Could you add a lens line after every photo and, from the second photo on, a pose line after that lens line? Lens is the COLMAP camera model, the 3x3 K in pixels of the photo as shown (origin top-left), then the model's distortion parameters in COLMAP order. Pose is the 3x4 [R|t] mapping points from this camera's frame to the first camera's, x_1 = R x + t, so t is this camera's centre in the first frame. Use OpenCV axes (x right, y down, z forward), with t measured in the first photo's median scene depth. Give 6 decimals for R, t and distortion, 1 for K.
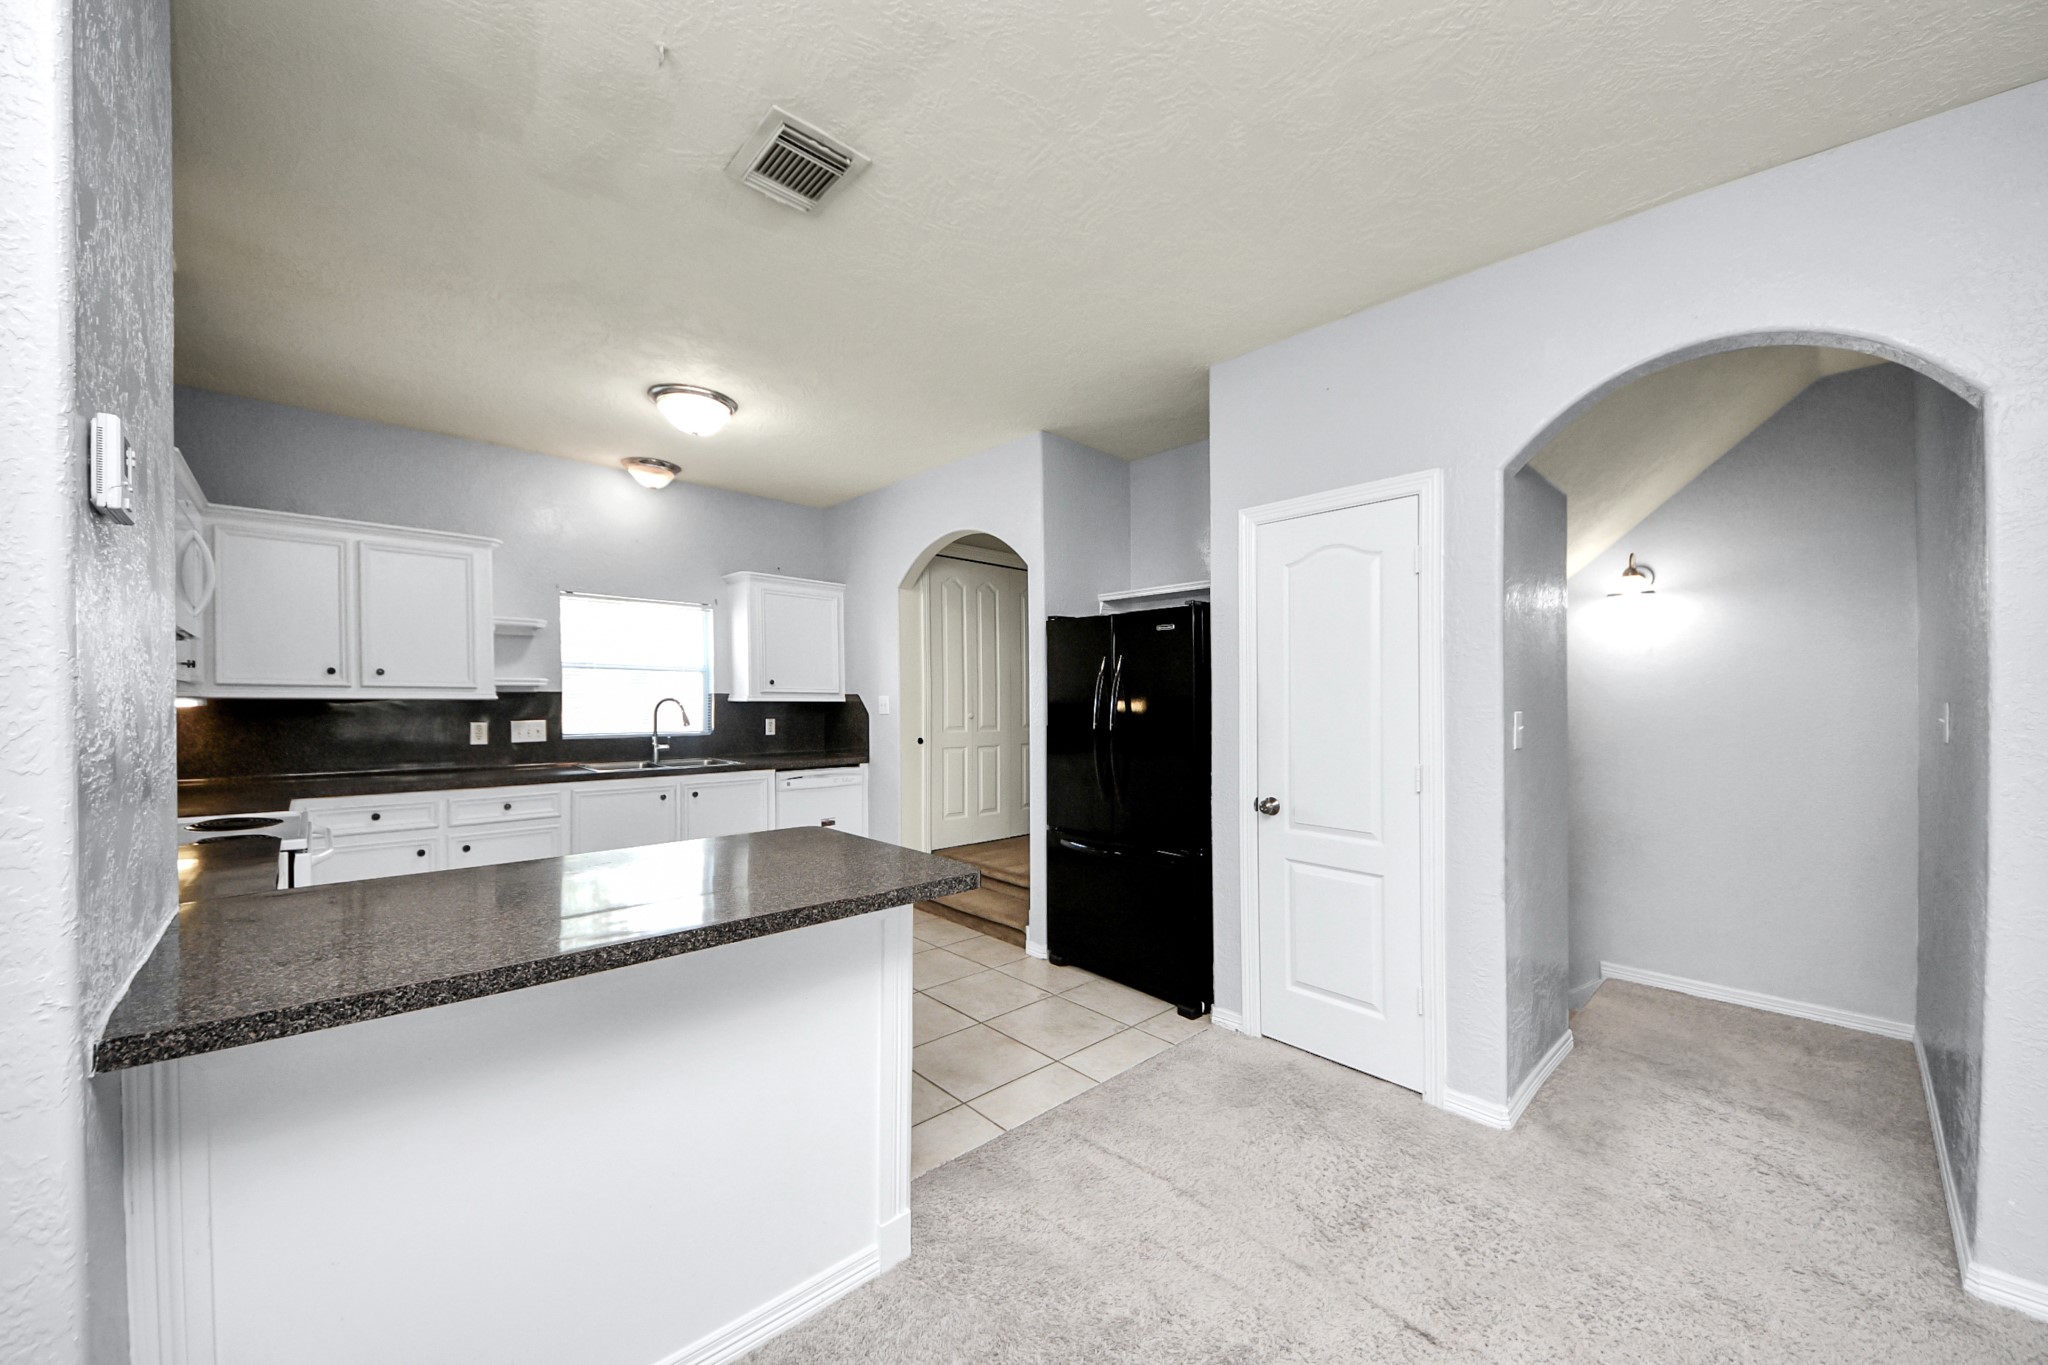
lens RADIAL K [[705.7, 0, 967.2], [0, 705.7, 721.9], [0, 0, 1]] dist [0.000207, -0.006245]
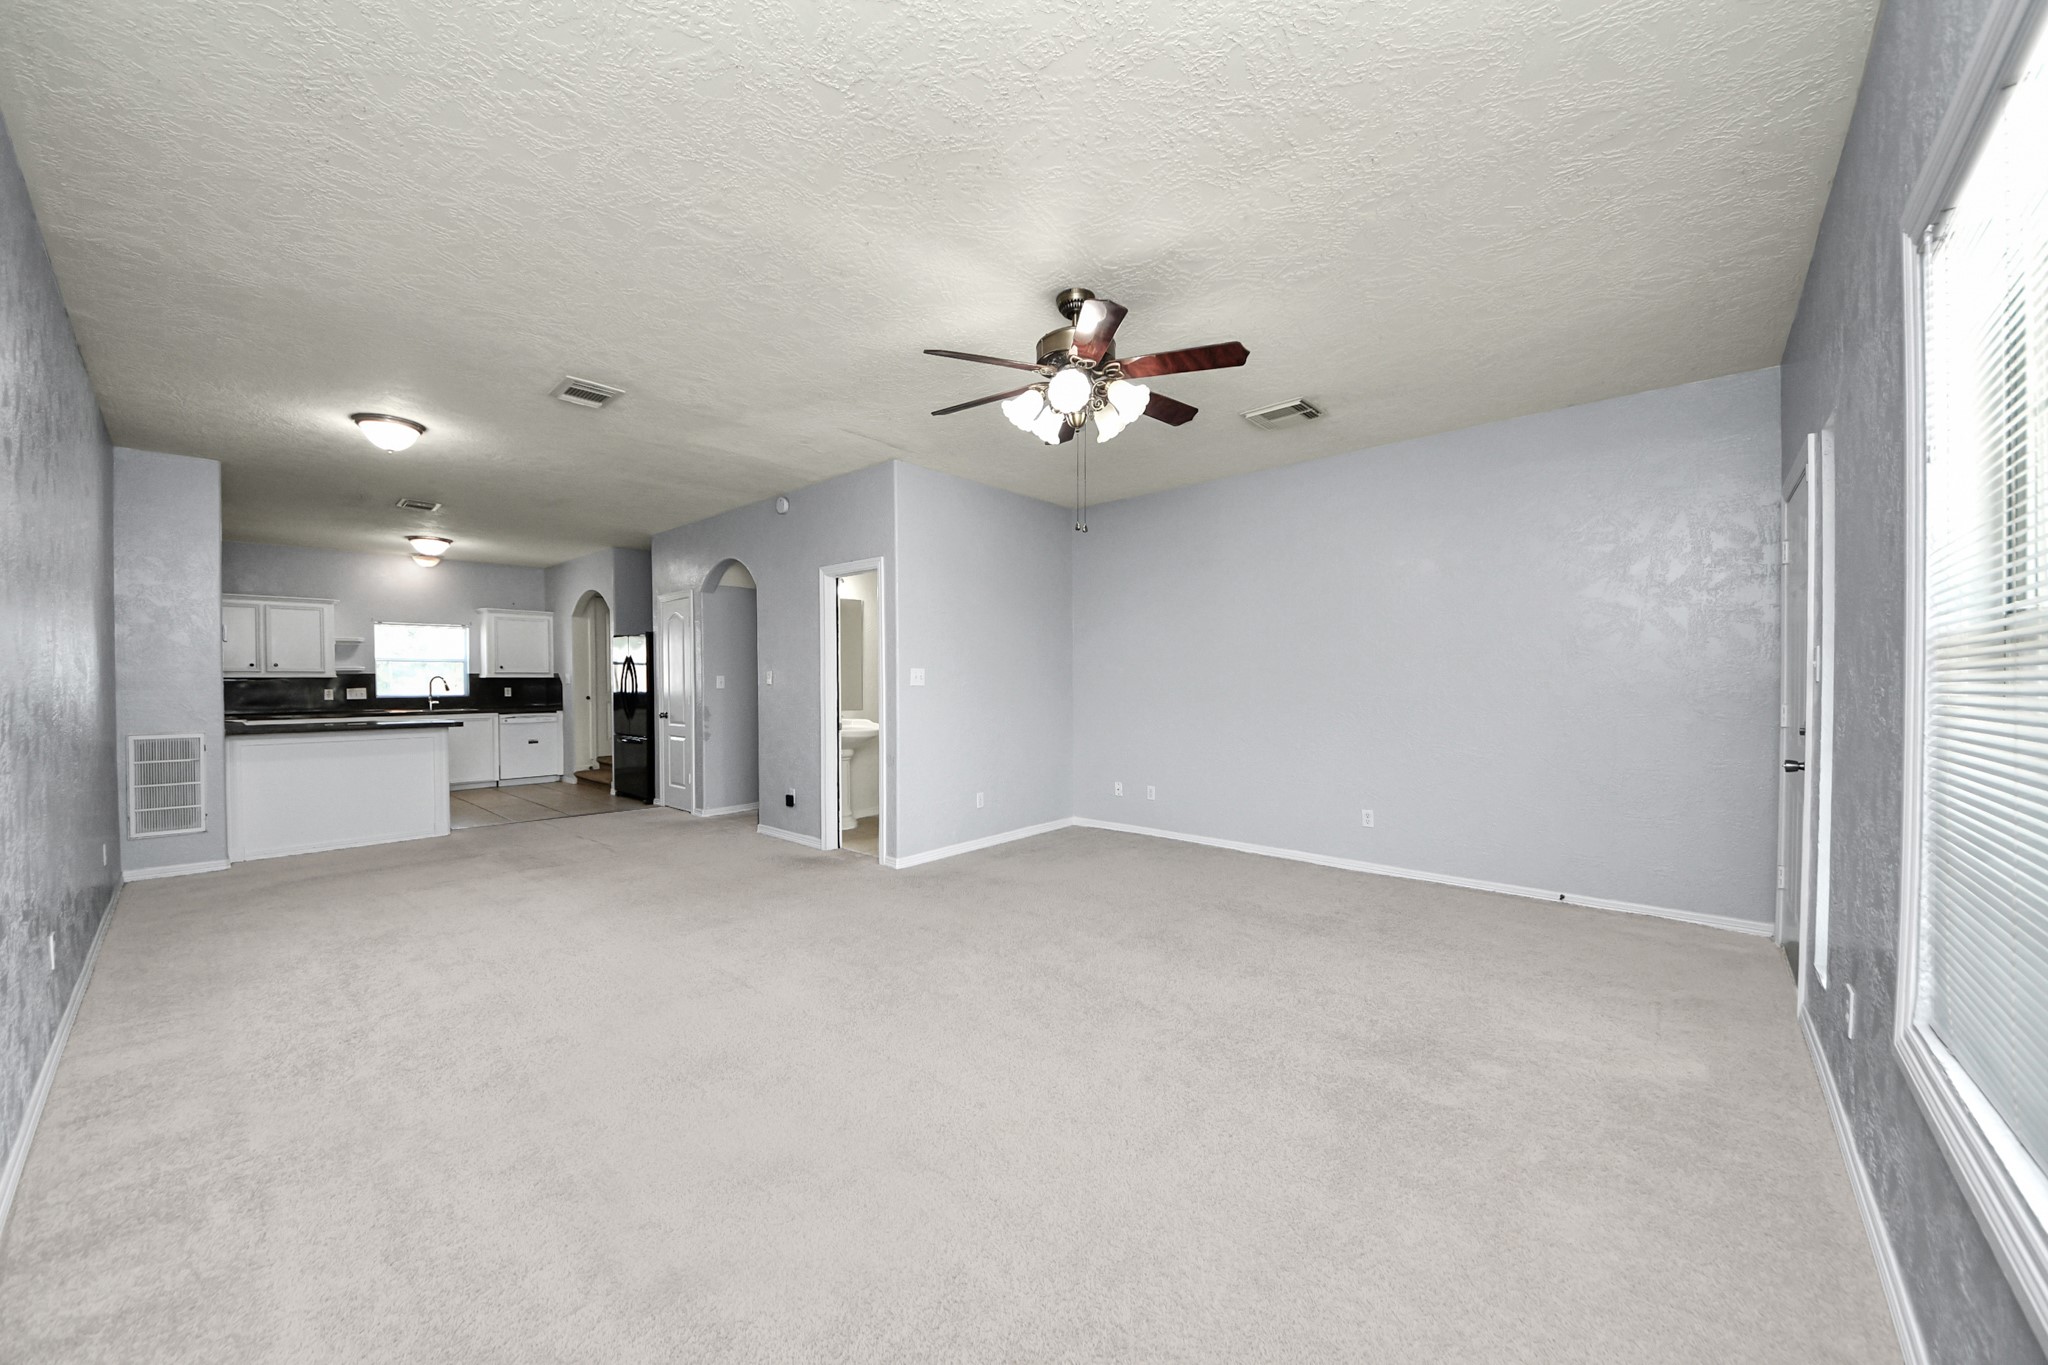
lens RADIAL K [[757.9, 0, 1031.3], [0, 757.9, 698.1], [0, 0, 1]] dist [-0.008545, -0.000265]
pose [[0.993451, -0.014290, 0.113366, 0.996500], [0.015018, 0.999872, -0.005576, 0.064420], [-0.113272, 0.007242, 0.993538, -1.281255]]
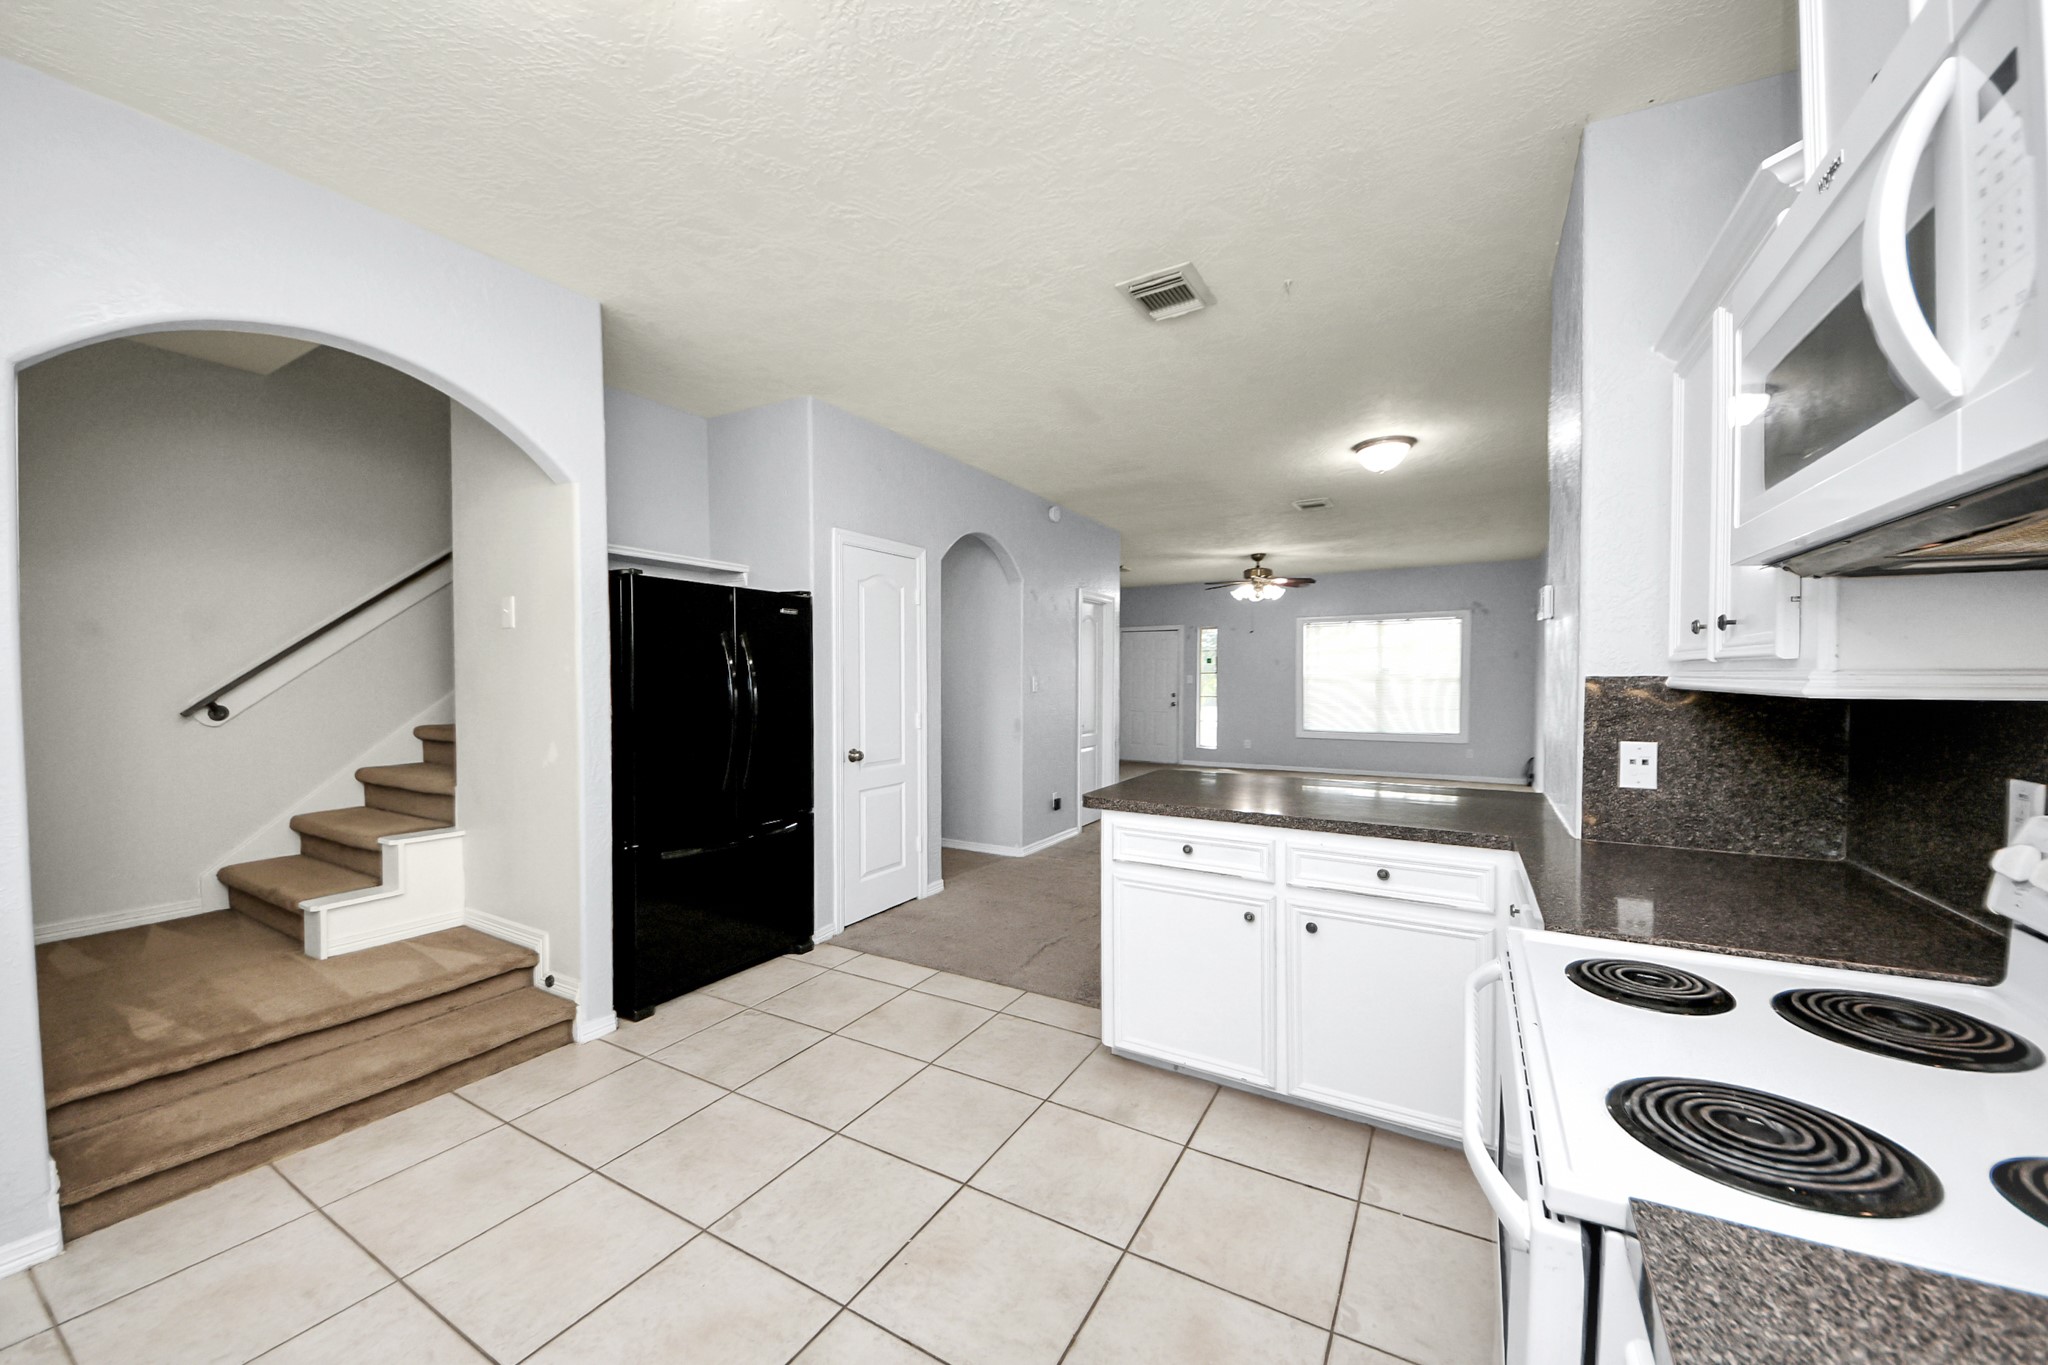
lens RADIAL K [[742.1, 0, 1030.2], [0, 742.1, 698.9], [0, 0, 1]] dist [0.035446, -0.027465]
pose [[-0.333502, -0.031958, 0.942207, -0.667352], [0.024417, 0.998797, 0.042520, -0.028445], [-0.942433, 0.037186, -0.332321, 0.726970]]
